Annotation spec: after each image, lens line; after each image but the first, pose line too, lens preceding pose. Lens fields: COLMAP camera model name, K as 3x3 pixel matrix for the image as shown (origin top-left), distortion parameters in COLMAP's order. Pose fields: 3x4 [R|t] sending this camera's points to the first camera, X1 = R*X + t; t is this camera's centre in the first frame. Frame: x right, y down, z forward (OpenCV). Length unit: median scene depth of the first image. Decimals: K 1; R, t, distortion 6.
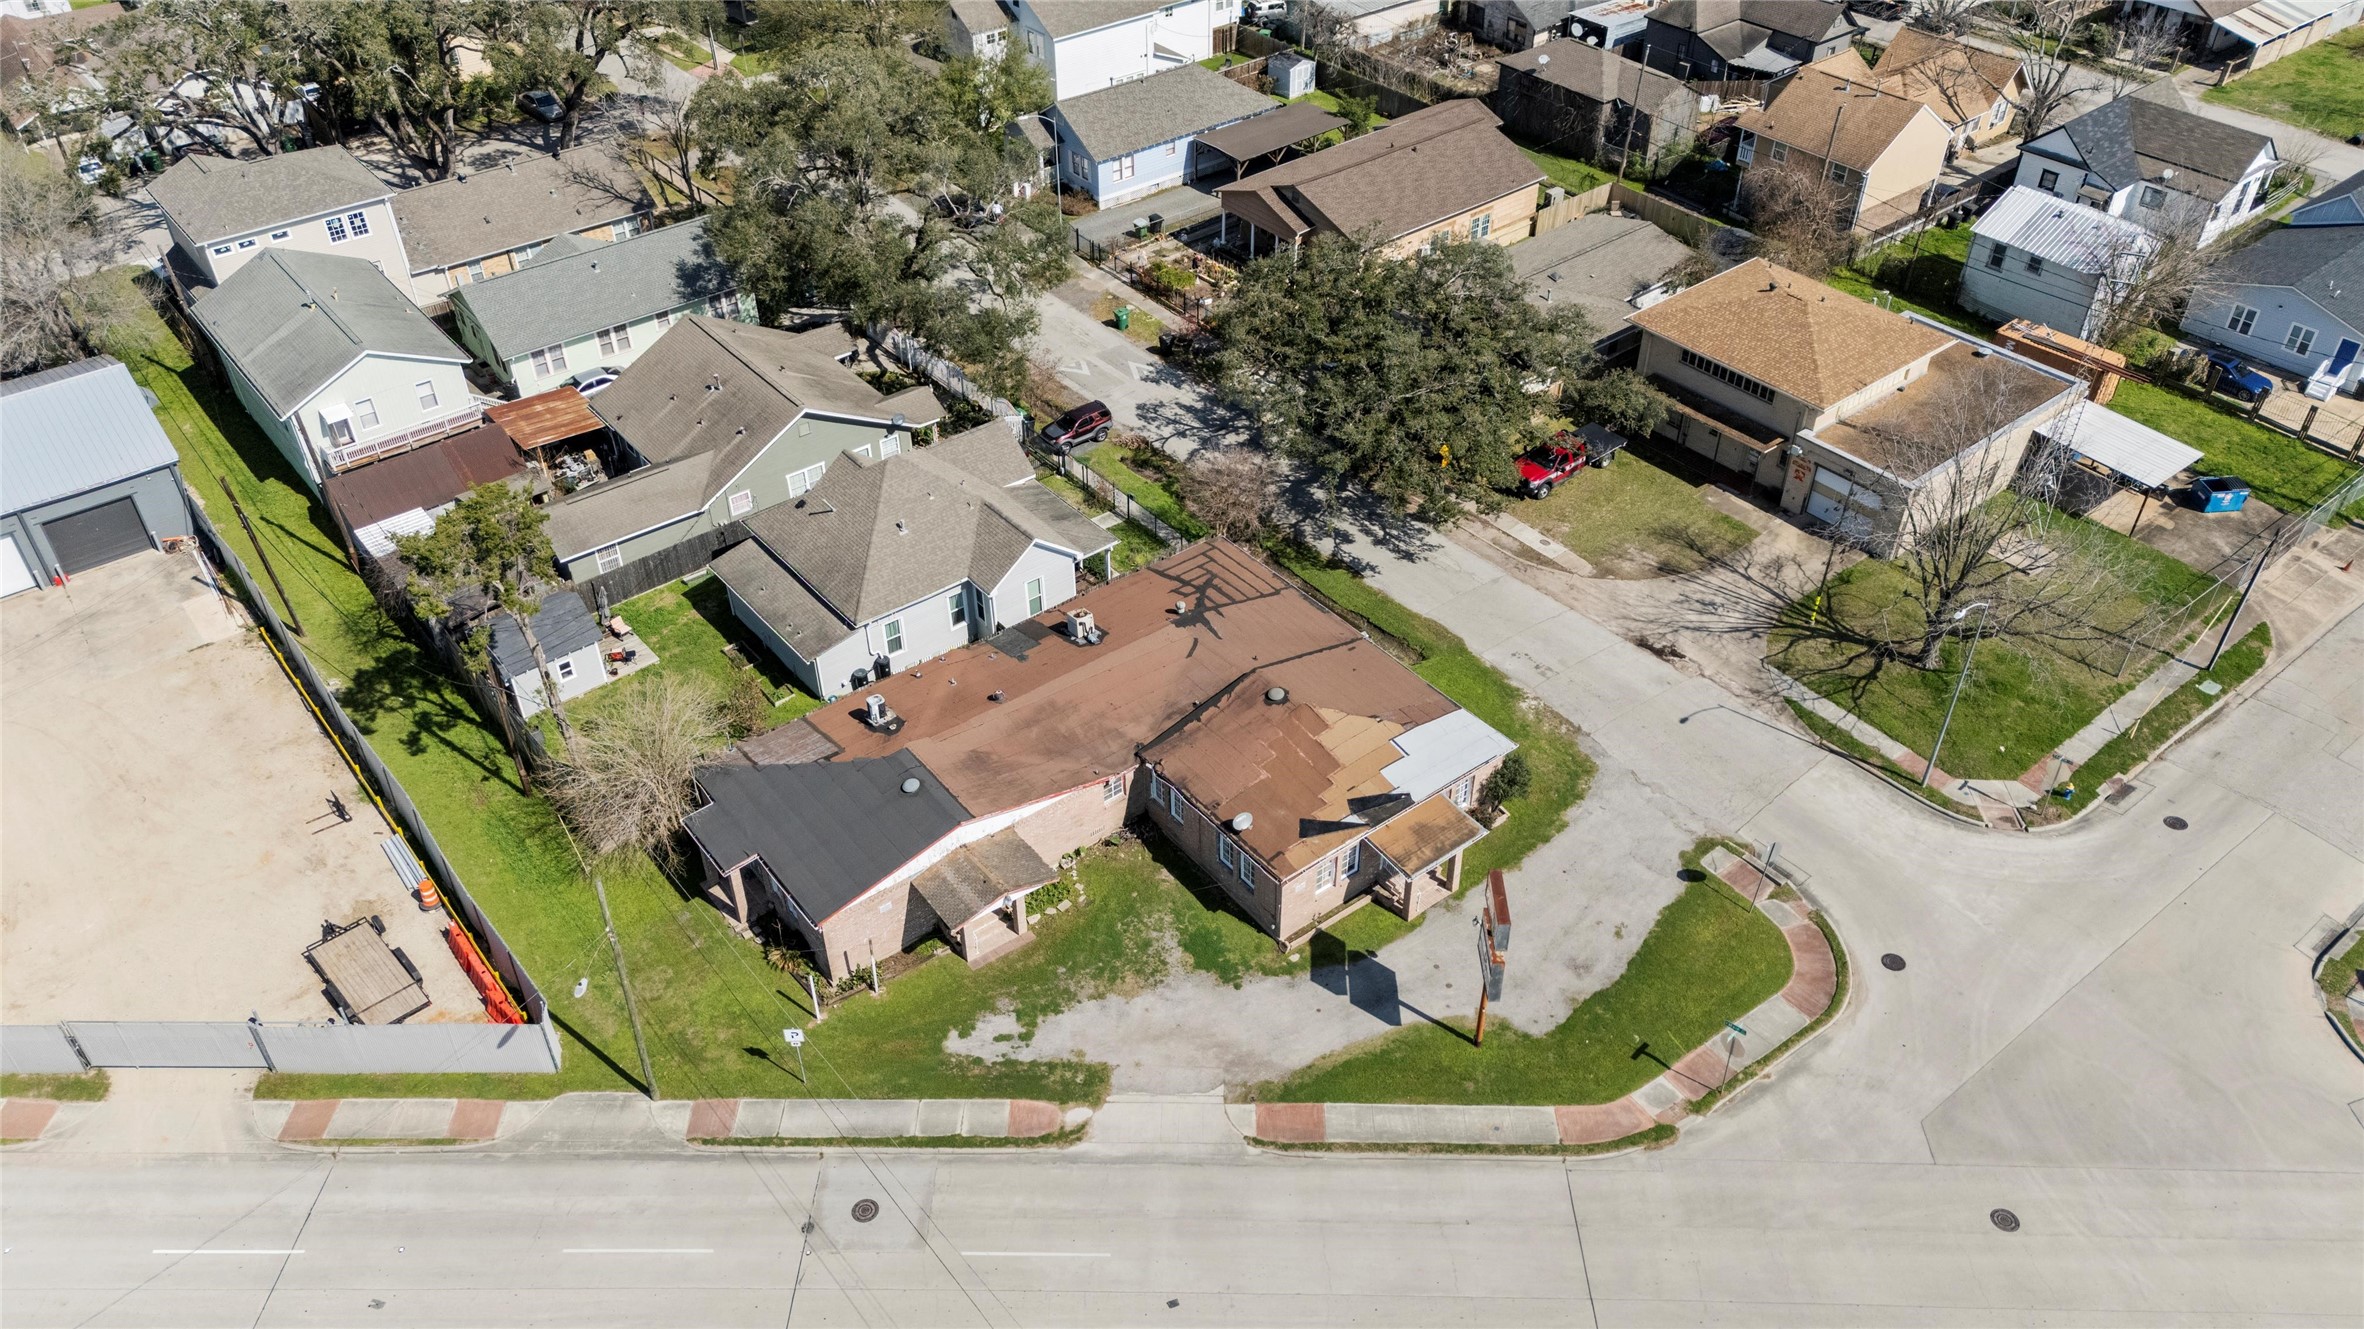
lens RADIAL K [[1722.1, 0, 1180.3], [0, 1722.1, 674.7], [0, 0, 1]] dist [0.059696, -0.037045]
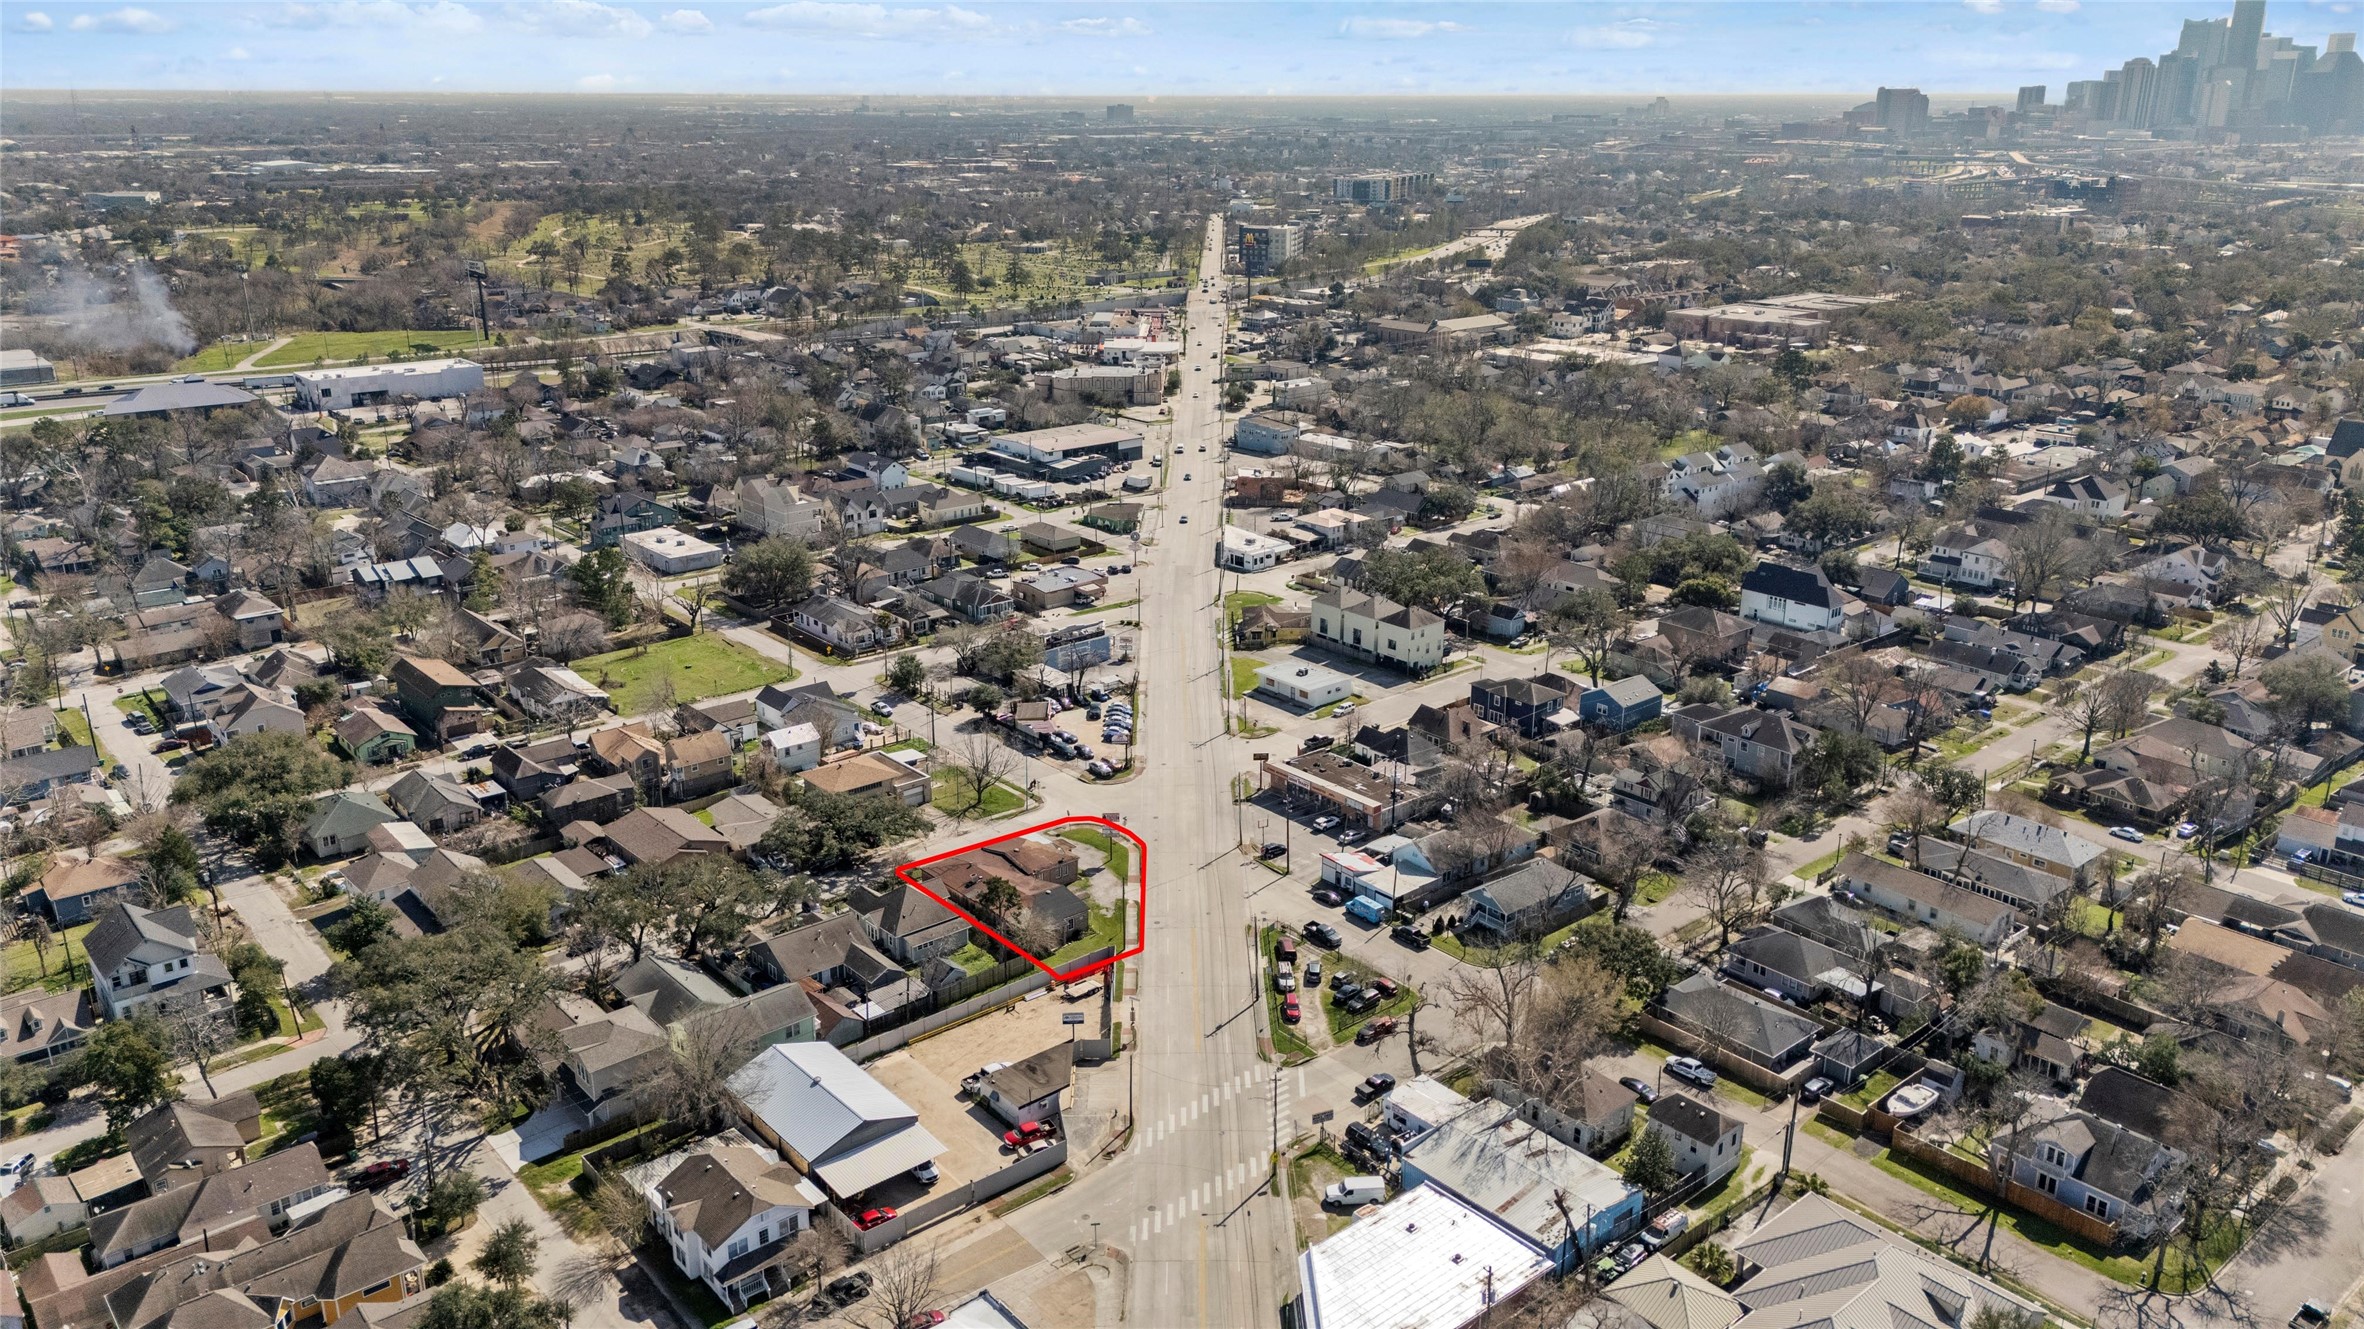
lens RADIAL K [[1722.1, 0, 1189.7], [0, 1722.1, 660.2], [0, 0, 1]] dist [0.059696, -0.037045]
pose [[-0.031438, -0.305864, 0.951556, -3.013629], [0.627890, 0.734682, 0.256898, -0.902764], [-0.777667, 0.605549, 0.168952, -0.126280]]
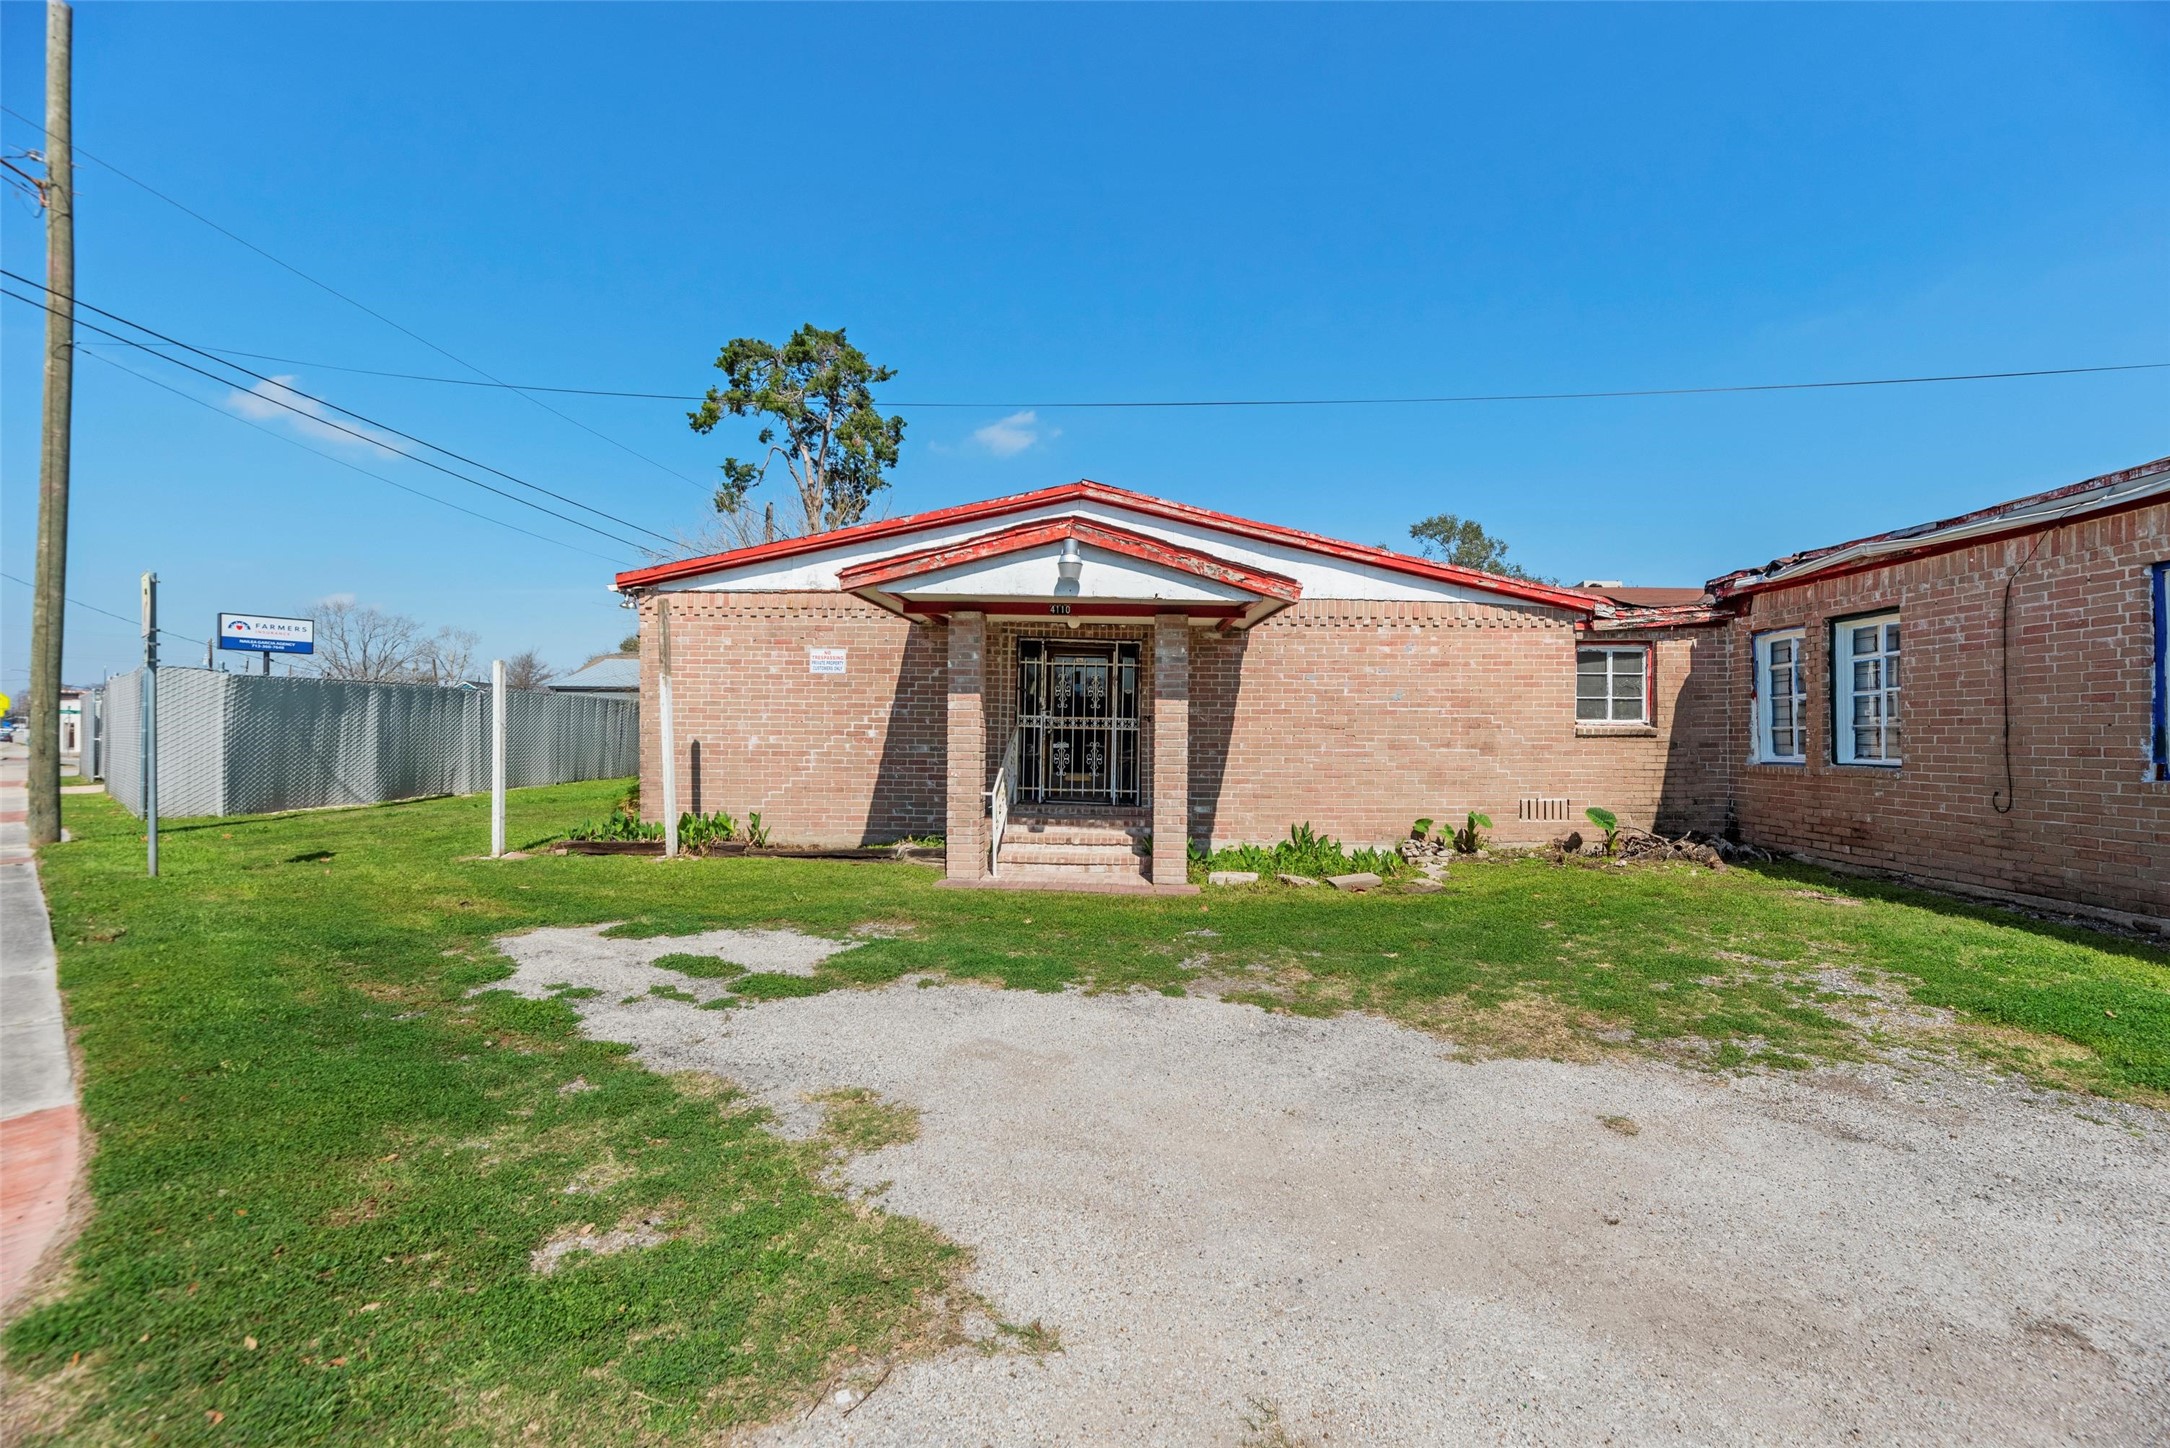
lens RADIAL K [[890.5, 0, 1099.1], [0, 890.5, 737.1], [0, 0, 1]] dist [-0.002793, 0.000205]
pose [[0.780117, 0.013309, -0.625492, -0.007522], [-0.400633, 0.778525, -0.483107, 0.180787], [0.480531, 0.627472, 0.612673, 0.778627]]
